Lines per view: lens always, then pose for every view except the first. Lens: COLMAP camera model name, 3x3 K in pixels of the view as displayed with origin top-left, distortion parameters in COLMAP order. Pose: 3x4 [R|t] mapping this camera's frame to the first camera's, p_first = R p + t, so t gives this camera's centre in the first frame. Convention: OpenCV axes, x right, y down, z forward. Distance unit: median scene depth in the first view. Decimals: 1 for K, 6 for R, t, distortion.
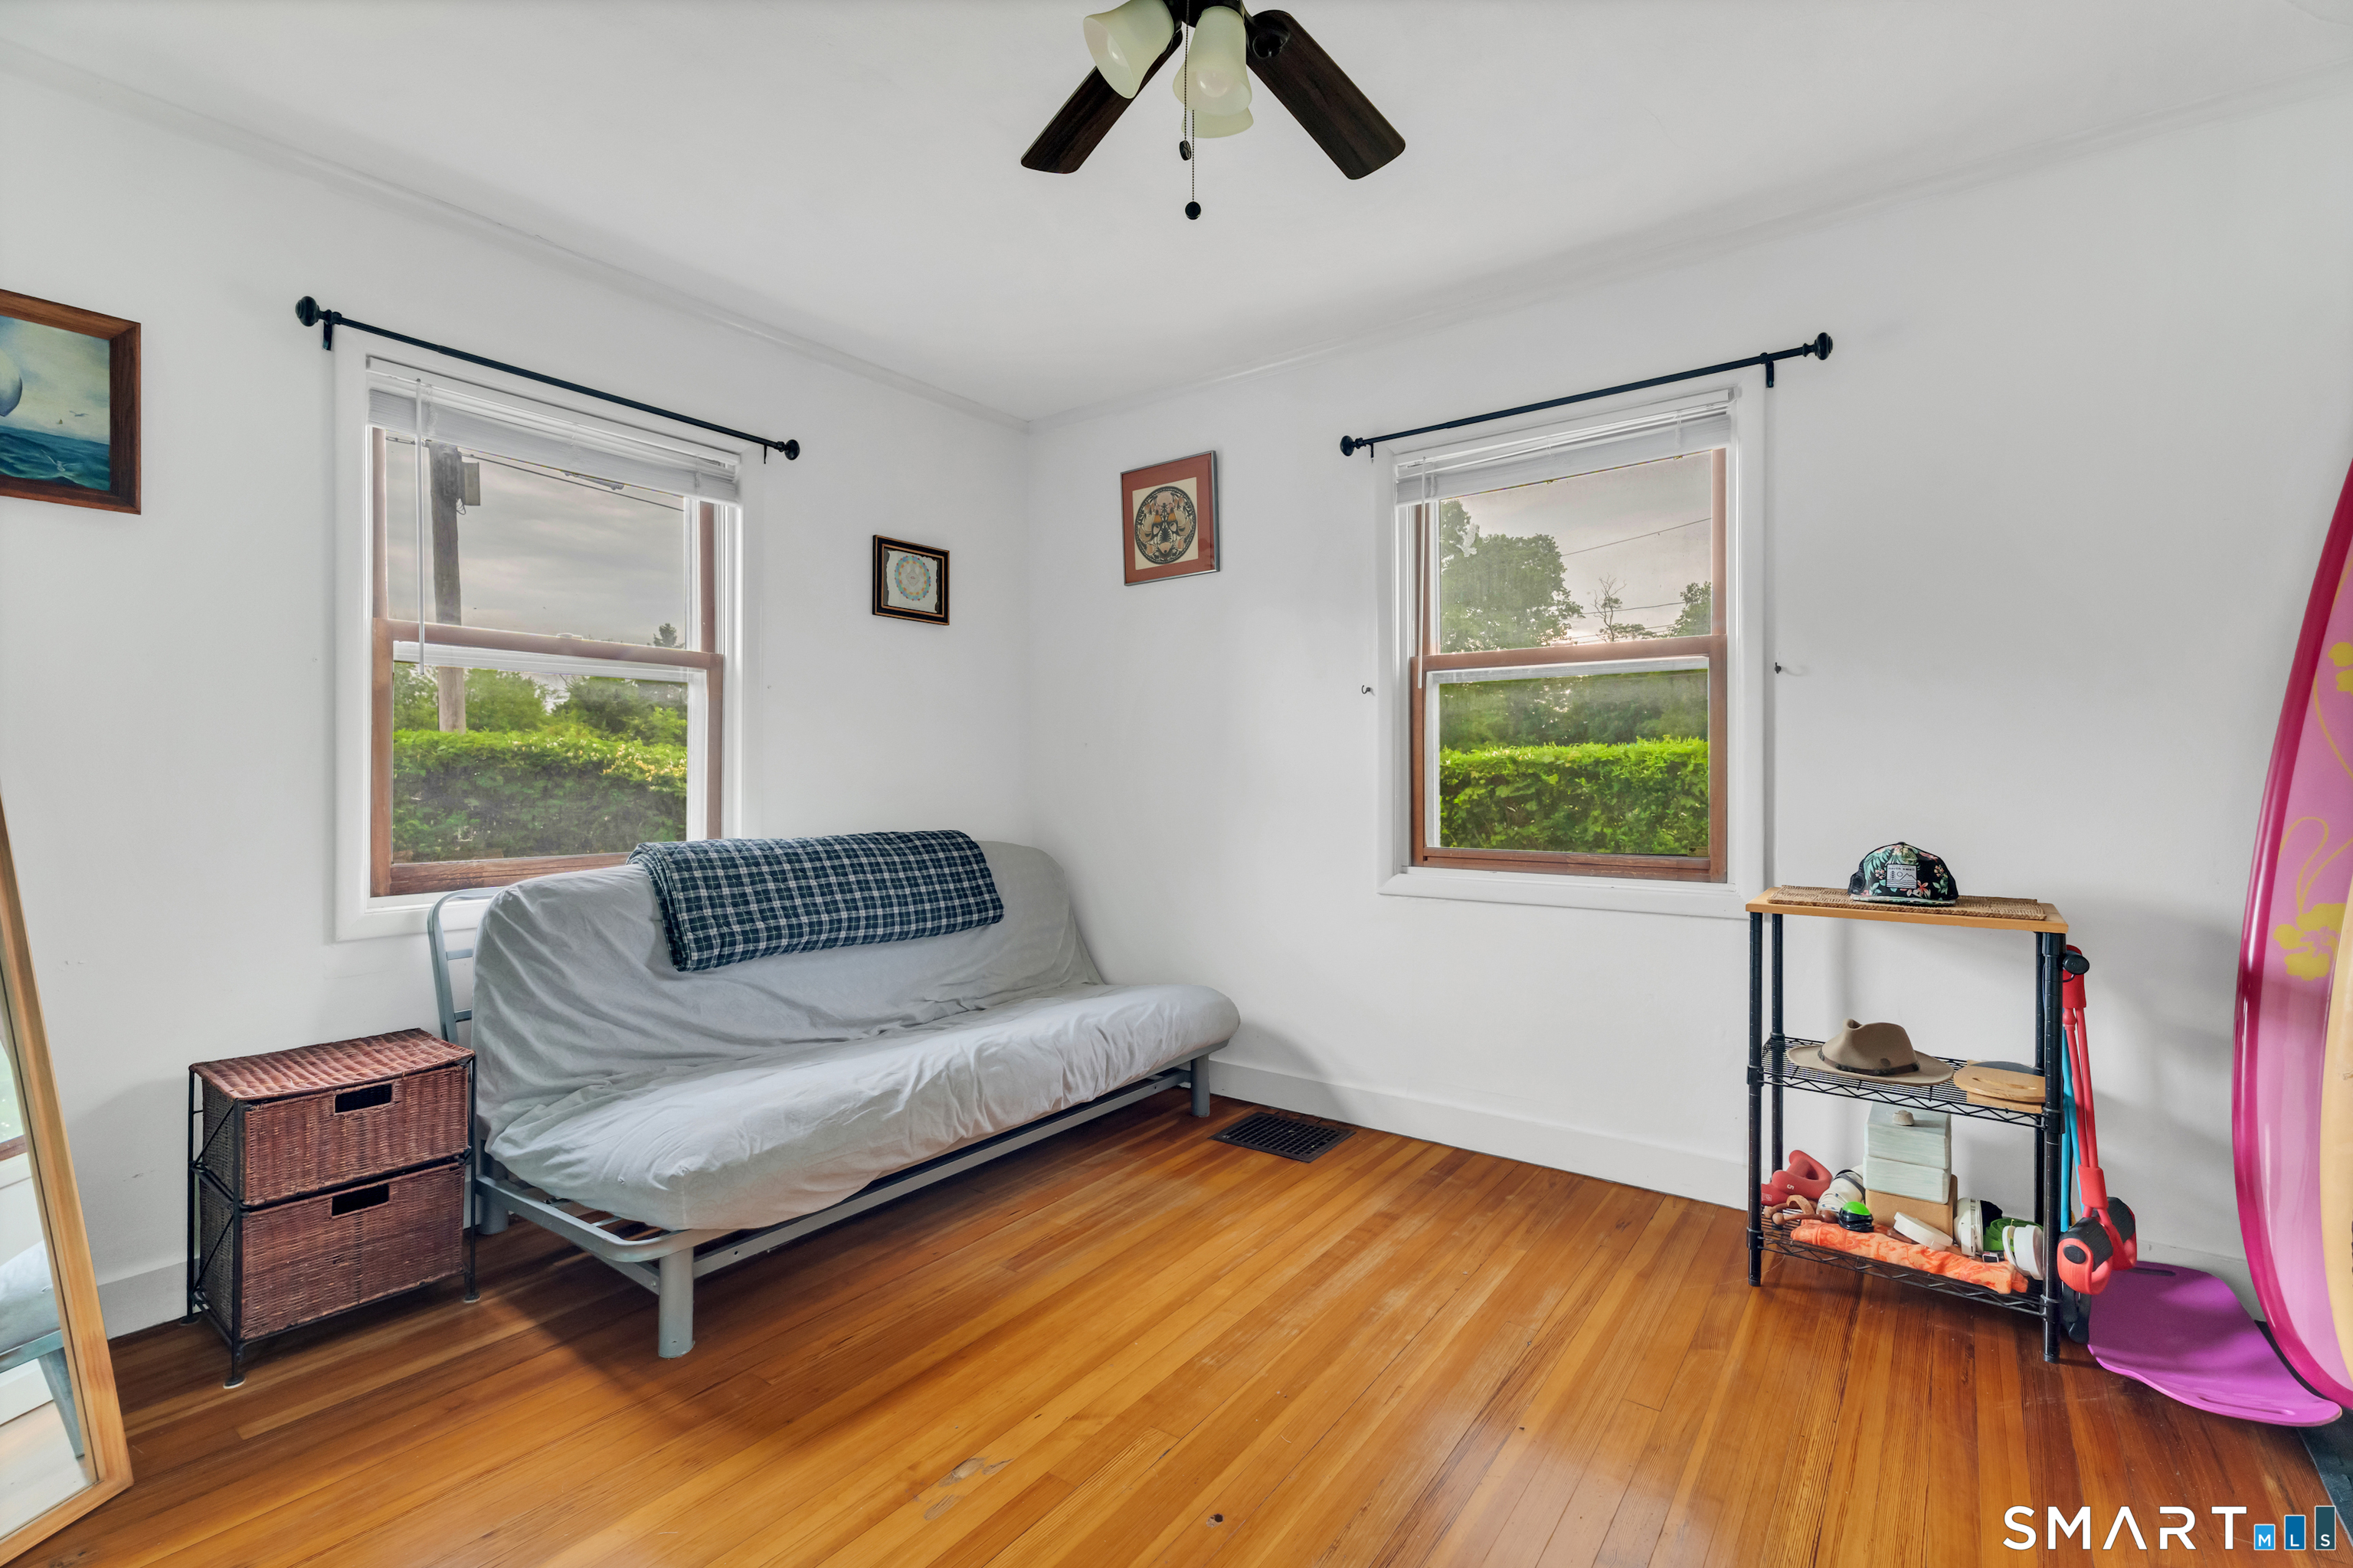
lens RADIAL K [[1025.9, 0, 1154.8], [0, 1025.9, 783.4], [0, 0, 1]] dist [0.000039, -0.000332]
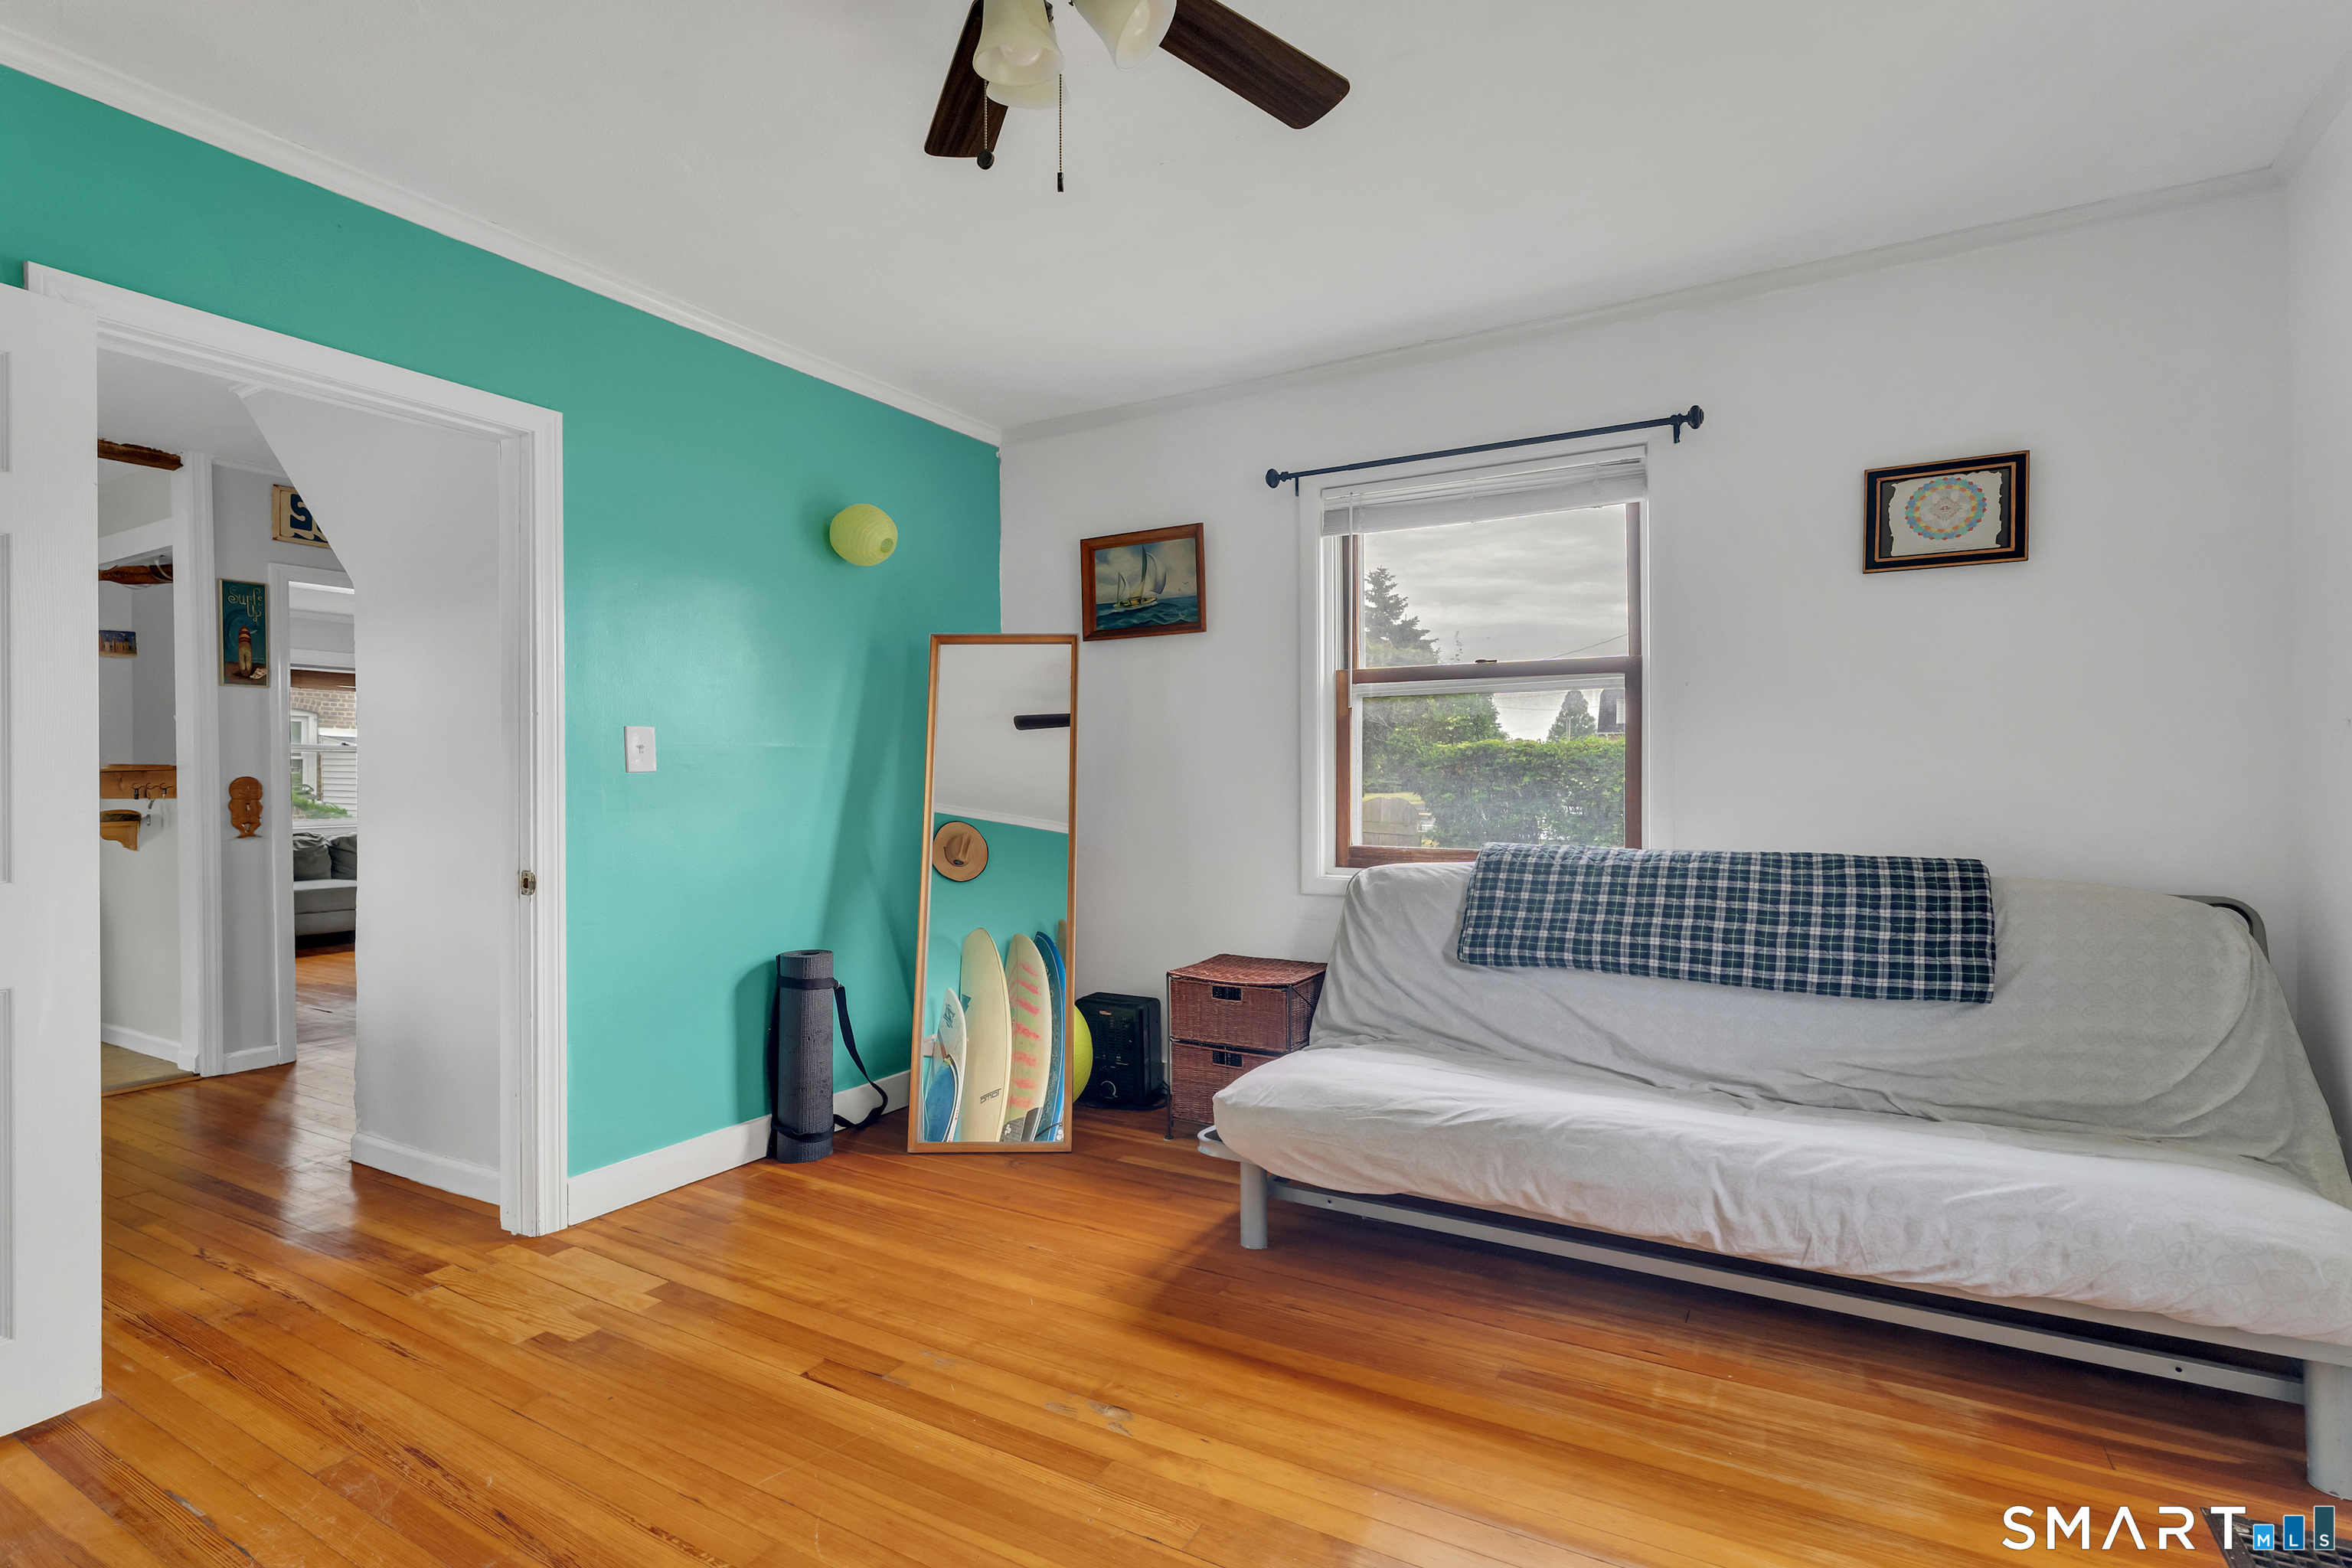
lens RADIAL K [[1025.4, 0, 1258.2], [0, 1025.4, 787.4], [0, 0, 1]] dist [0.000039, -0.000332]
pose [[0.201160, 0.007192, -0.979532, 0.588079], [-0.005446, 0.999966, 0.006224, -0.007980], [0.979543, 0.004083, 0.201192, 0.590367]]
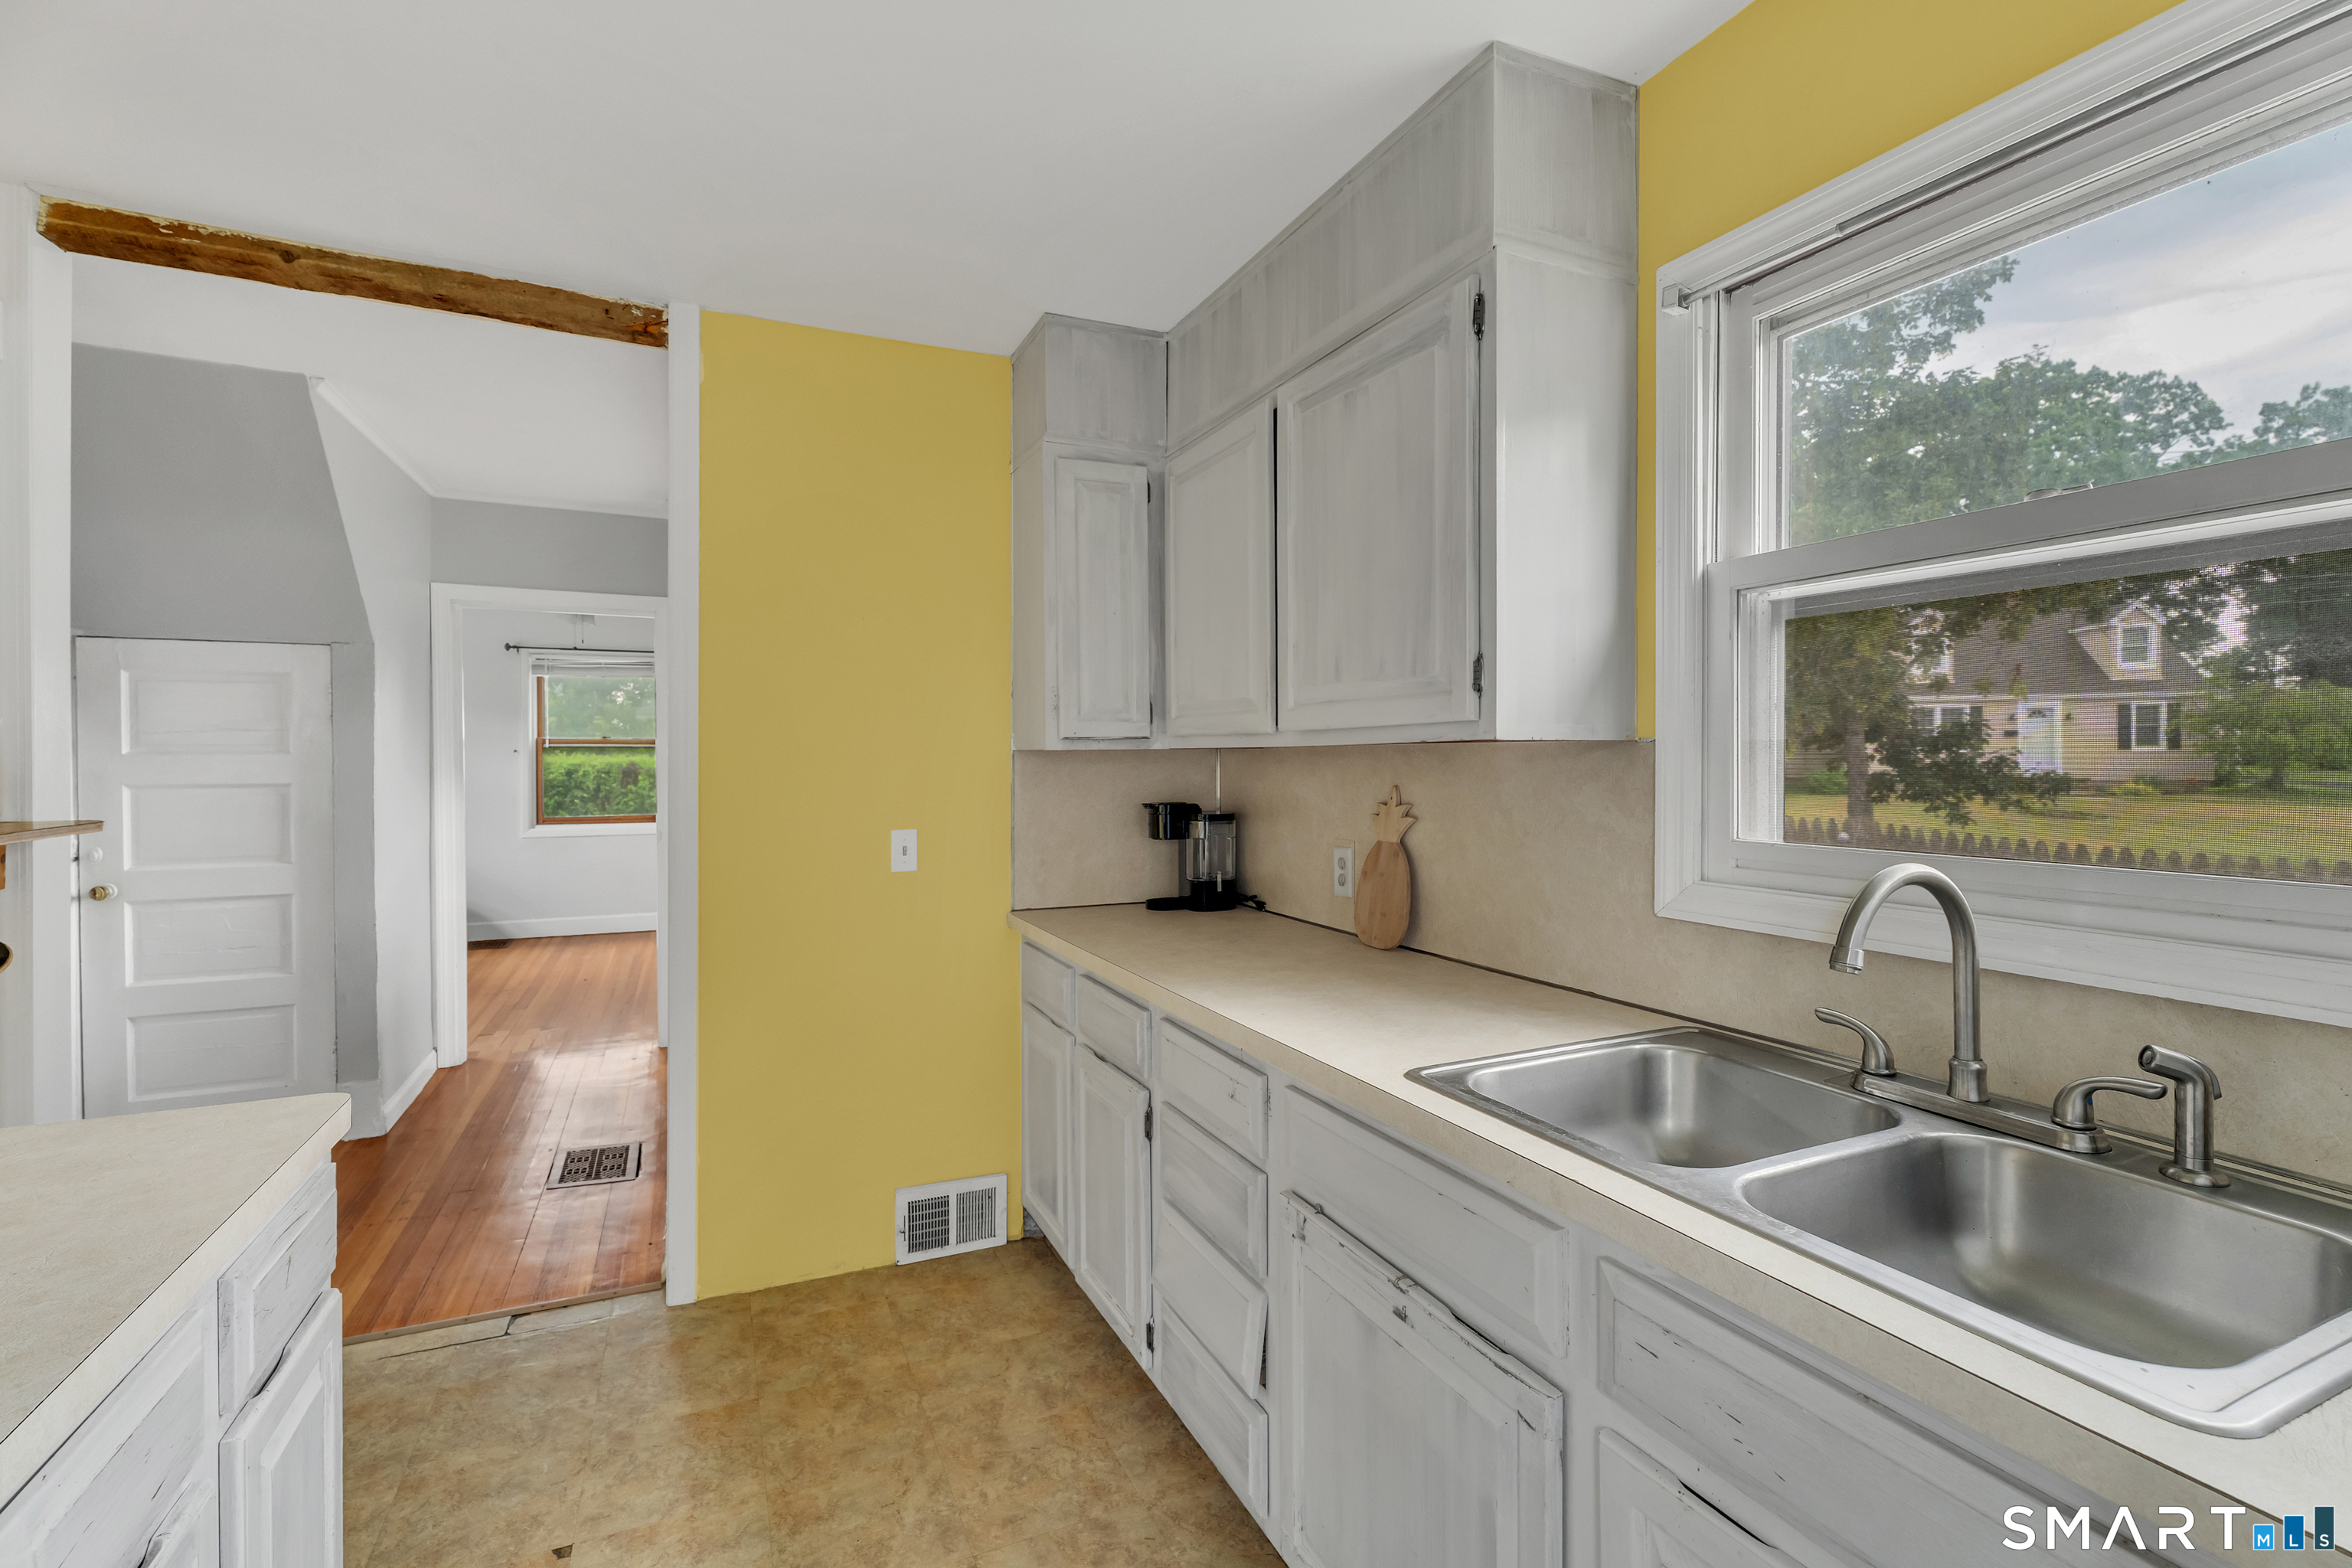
lens RADIAL K [[1025.4, 0, 1195.0], [0, 1025.4, 767.0], [0, 0, 1]] dist [0.000039, -0.000332]
pose [[0.446126, -0.005441, 0.894954, -1.532065], [0.006893, 0.999973, 0.002643, -0.067478], [-0.894944, 0.004990, 0.446151, -1.829870]]
